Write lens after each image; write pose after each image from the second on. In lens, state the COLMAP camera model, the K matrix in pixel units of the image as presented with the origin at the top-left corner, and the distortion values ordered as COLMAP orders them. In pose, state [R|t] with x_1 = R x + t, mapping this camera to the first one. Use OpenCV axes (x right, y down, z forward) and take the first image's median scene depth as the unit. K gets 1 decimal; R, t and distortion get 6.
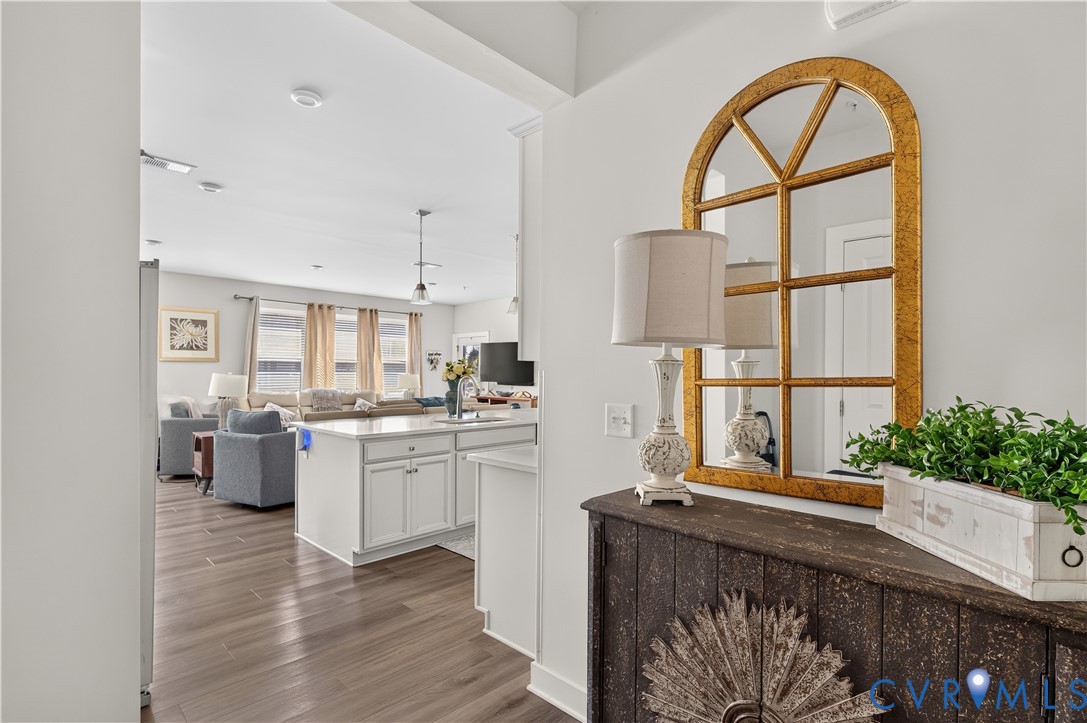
lens RADIAL K [[524.5, 0, 535.8], [0, 524.5, 380.1], [0, 0, 1]] dist [0.000118, -0.002497]
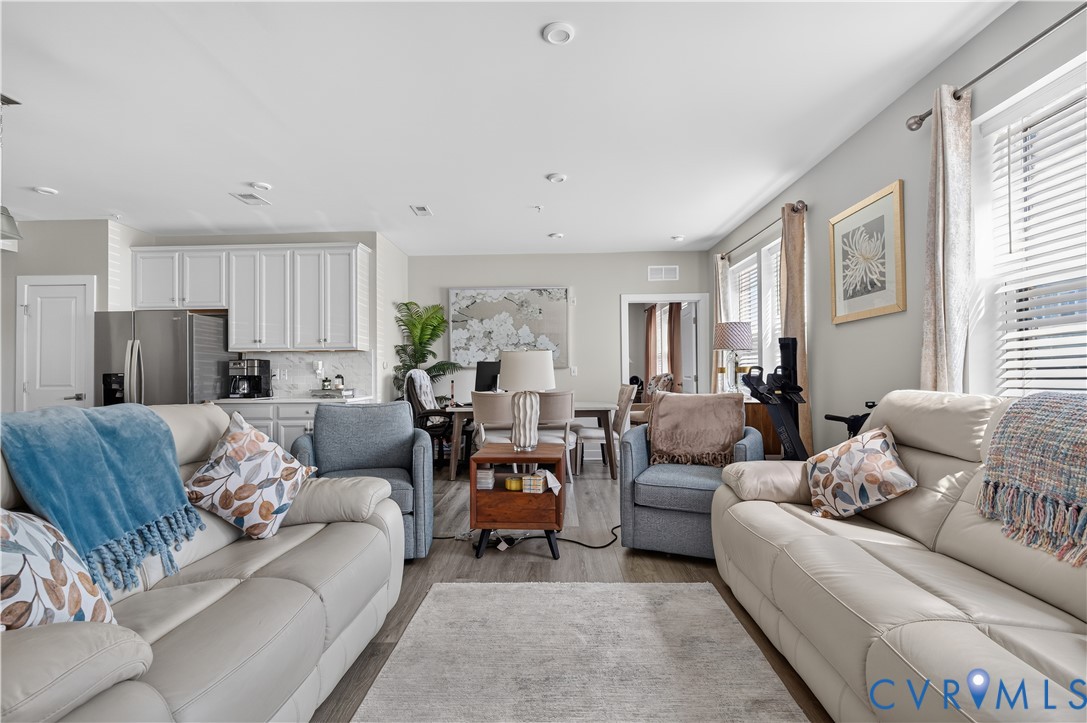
lens RADIAL K [[524.5, 0, 547.2], [0, 524.5, 363.8], [0, 0, 1]] dist [0.000118, -0.002497]
pose [[-0.725464, -0.013777, -0.688123, -0.136973], [-0.004725, 0.999876, -0.015037, 0.008929], [0.688244, -0.007657, -0.725439, 1.001842]]
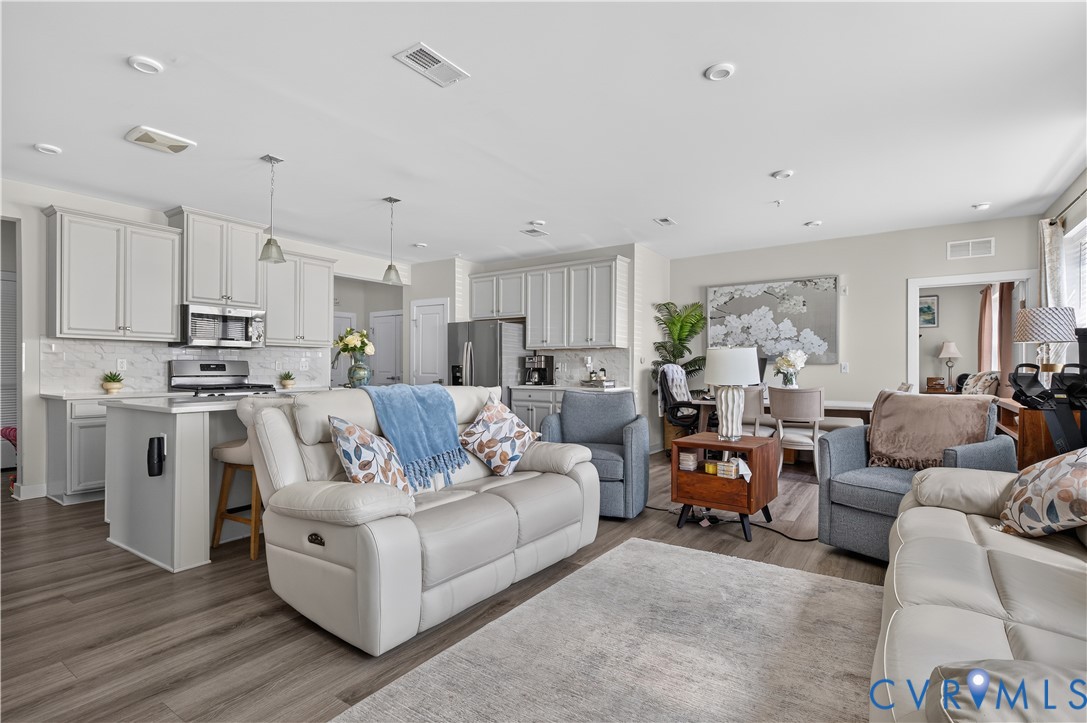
lens RADIAL K [[524.5, 0, 540.9], [0, 524.5, 370.5], [0, 0, 1]] dist [0.000118, -0.002497]
pose [[-0.983969, -0.010213, -0.178047, -0.169410], [-0.013008, 0.999810, 0.014537, 0.007324], [0.177865, 0.016620, -0.983915, 1.099042]]
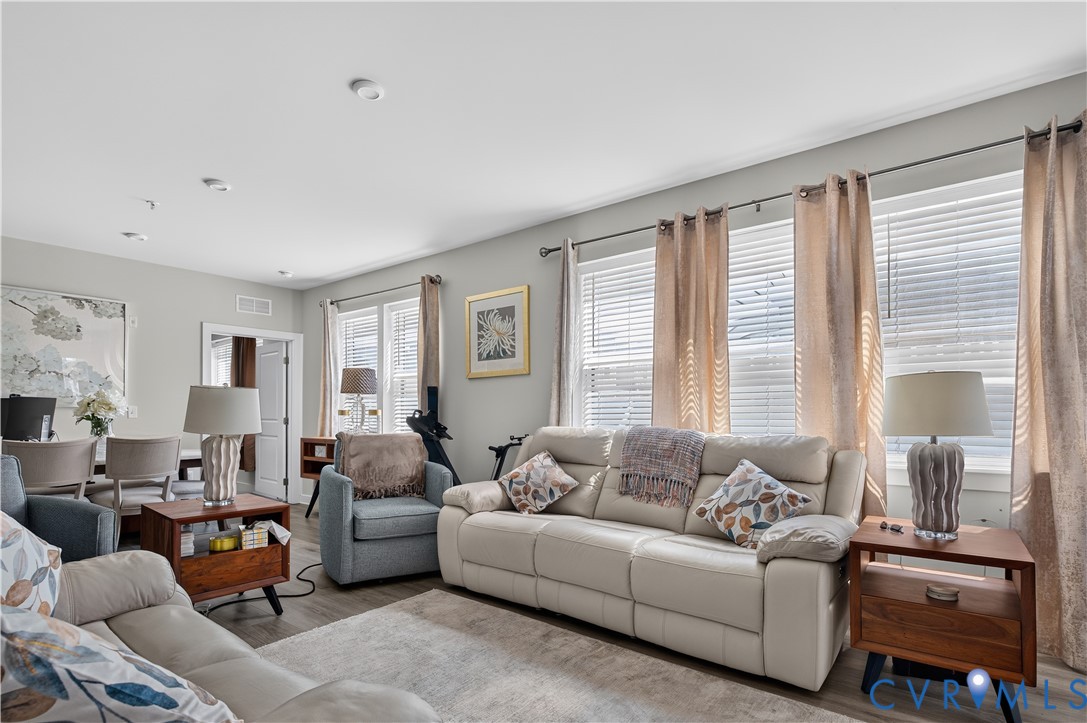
lens RADIAL K [[524.5, 0, 565.2], [0, 524.5, 406.1], [0, 0, 1]] dist [0.000118, -0.002497]
pose [[0.137966, -0.023113, -0.990167, -0.032416], [-0.010039, 0.999644, -0.024733, 0.011500], [0.990386, 0.013352, 0.137684, 0.876272]]
